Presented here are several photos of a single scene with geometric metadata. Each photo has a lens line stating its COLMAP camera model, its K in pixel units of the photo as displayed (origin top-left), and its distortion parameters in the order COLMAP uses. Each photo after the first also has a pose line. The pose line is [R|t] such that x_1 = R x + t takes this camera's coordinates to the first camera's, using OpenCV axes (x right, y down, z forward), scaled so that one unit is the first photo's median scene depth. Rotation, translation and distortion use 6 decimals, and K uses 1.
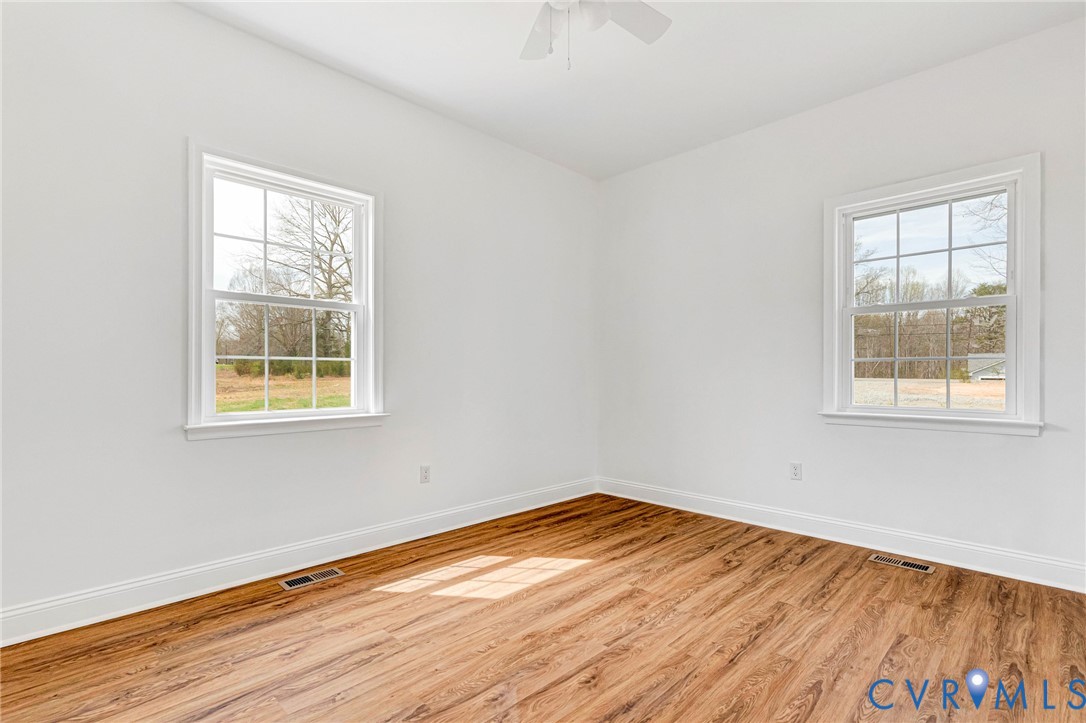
lens RADIAL K [[510.4, 0, 545.4], [0, 510.4, 375.6], [0, 0, 1]] dist [0.010506, -0.000228]
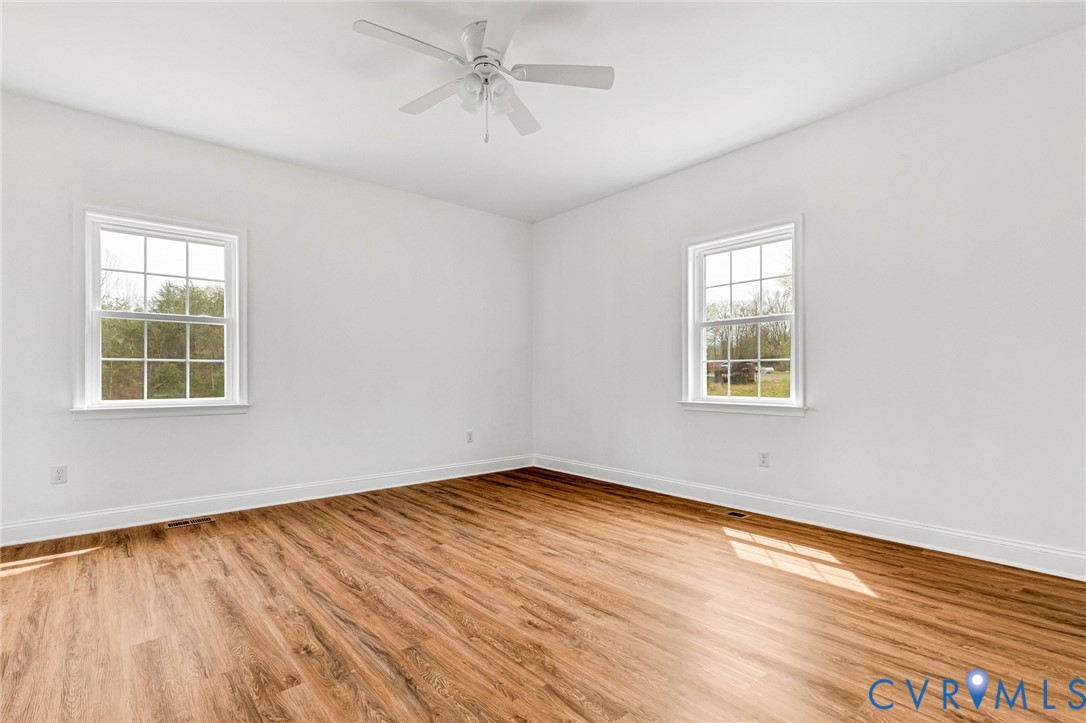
lens RADIAL K [[510.4, 0, 545.4], [0, 510.4, 375.6], [0, 0, 1]] dist [0.010506, -0.000228]
pose [[-0.059050, -0.004232, -0.998246, 0.938916], [0.000126, 0.999991, -0.004247, 0.012222], [0.998255, -0.000377, -0.059049, 0.526968]]
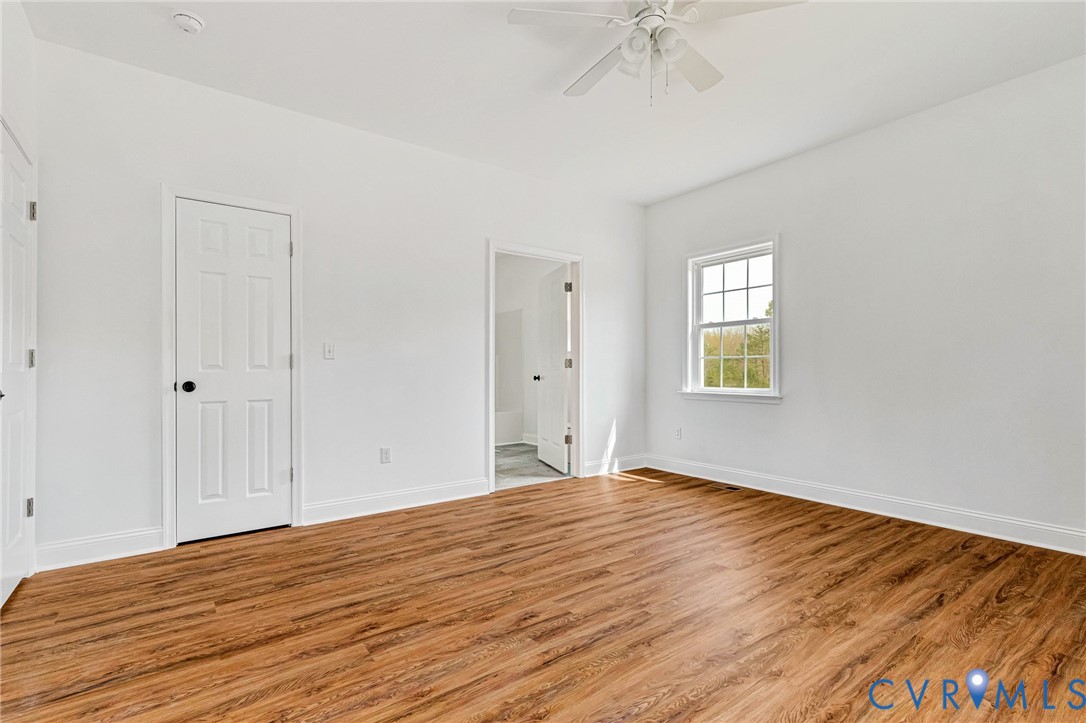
lens RADIAL K [[512.6, 0, 544.7], [0, 512.6, 367.5], [0, 0, 1]] dist [0.010785, -0.000387]
pose [[-0.991738, 0.000530, 0.128279, 0.086823], [0.000087, 0.999994, -0.003461, 0.006626], [-0.128280, -0.003421, -0.991732, 1.202770]]
